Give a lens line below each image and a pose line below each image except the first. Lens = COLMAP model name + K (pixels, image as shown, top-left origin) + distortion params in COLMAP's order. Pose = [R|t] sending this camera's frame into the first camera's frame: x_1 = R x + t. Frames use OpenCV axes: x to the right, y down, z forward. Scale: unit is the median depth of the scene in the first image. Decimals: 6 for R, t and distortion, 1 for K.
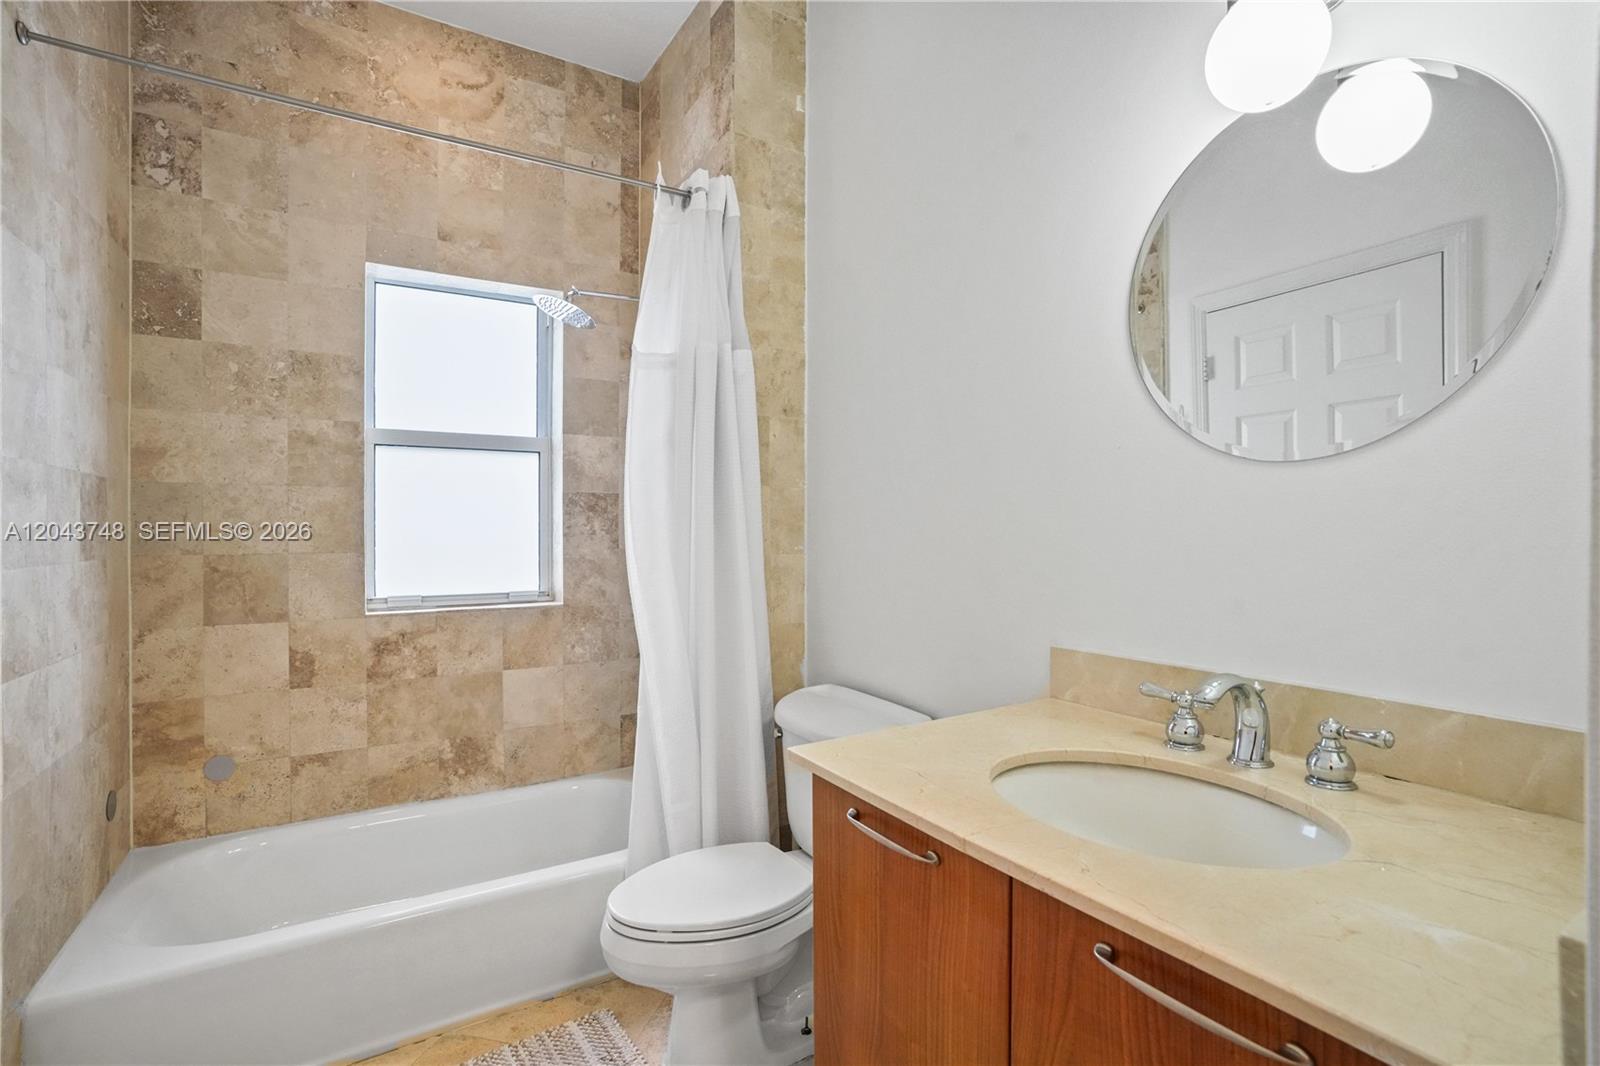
lens RADIAL K [[754.8, 0, 820.3], [0, 754.8, 512.3], [0, 0, 1]] dist [-0.061394, 0.034219]
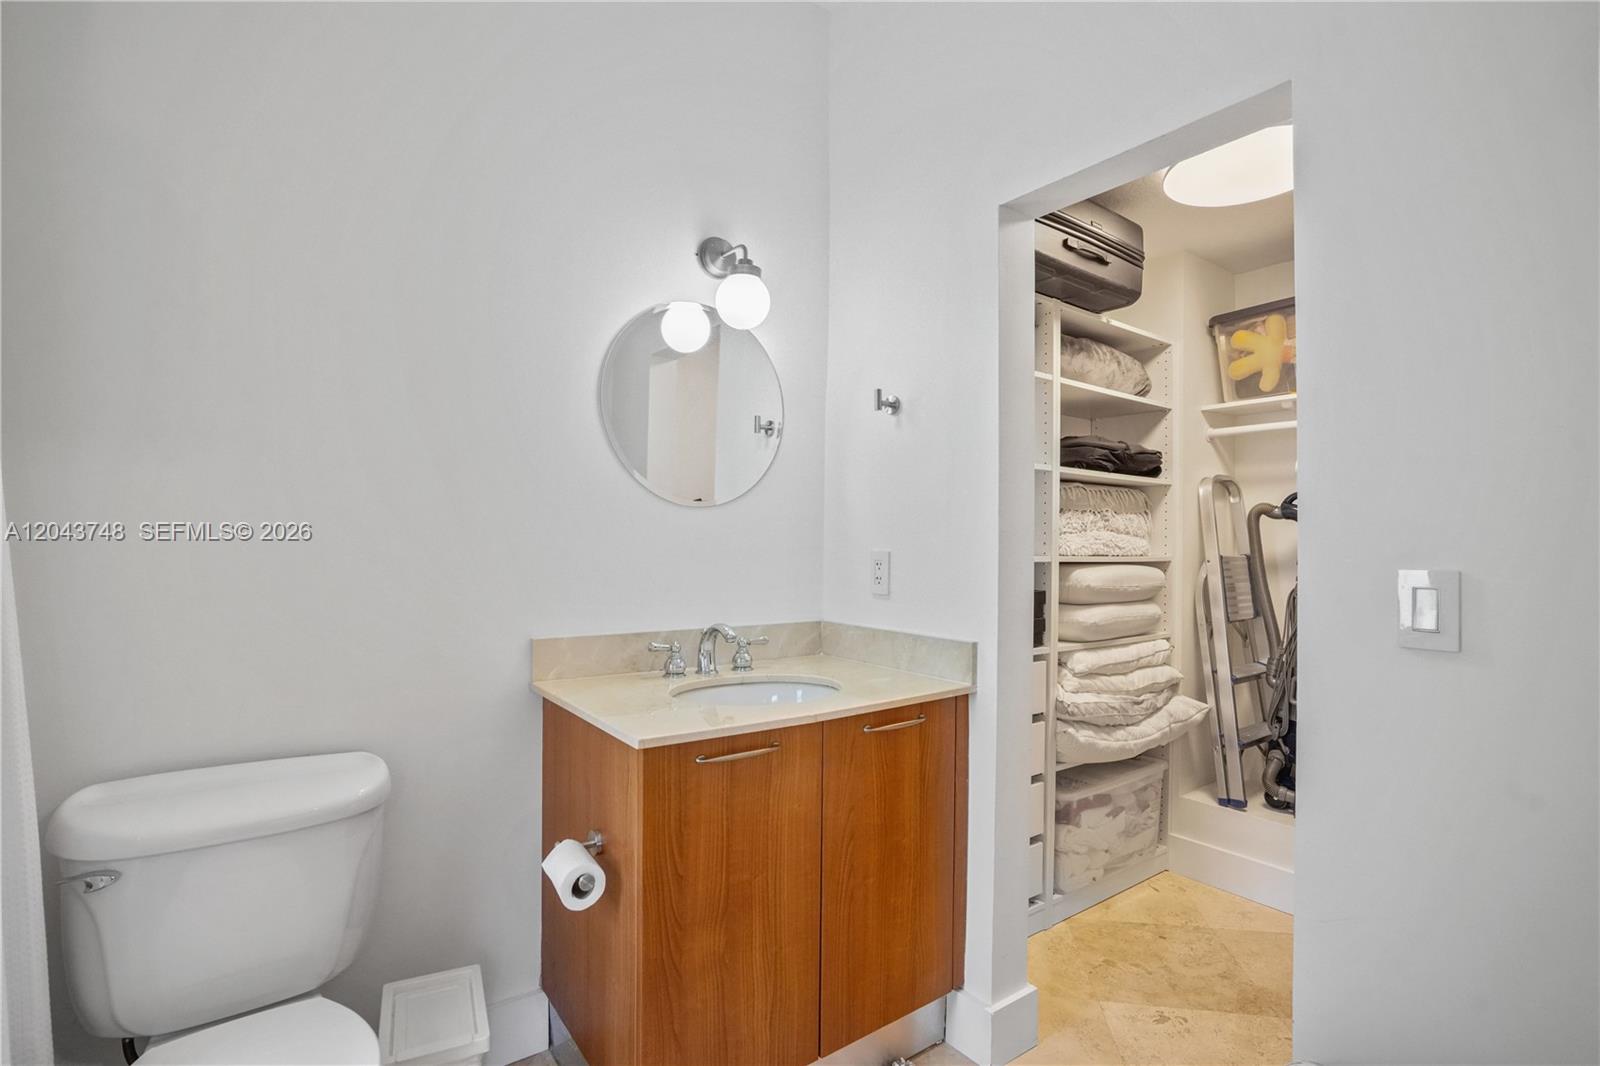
lens RADIAL K [[754.8, 0, 820.3], [0, 754.8, 512.3], [0, 0, 1]] dist [-0.061394, 0.034219]
pose [[-0.073746, 0.047469, 0.996147, -1.324098], [-0.033740, 0.998176, -0.050063, 0.033131], [-0.996706, -0.037302, -0.072010, 0.919297]]
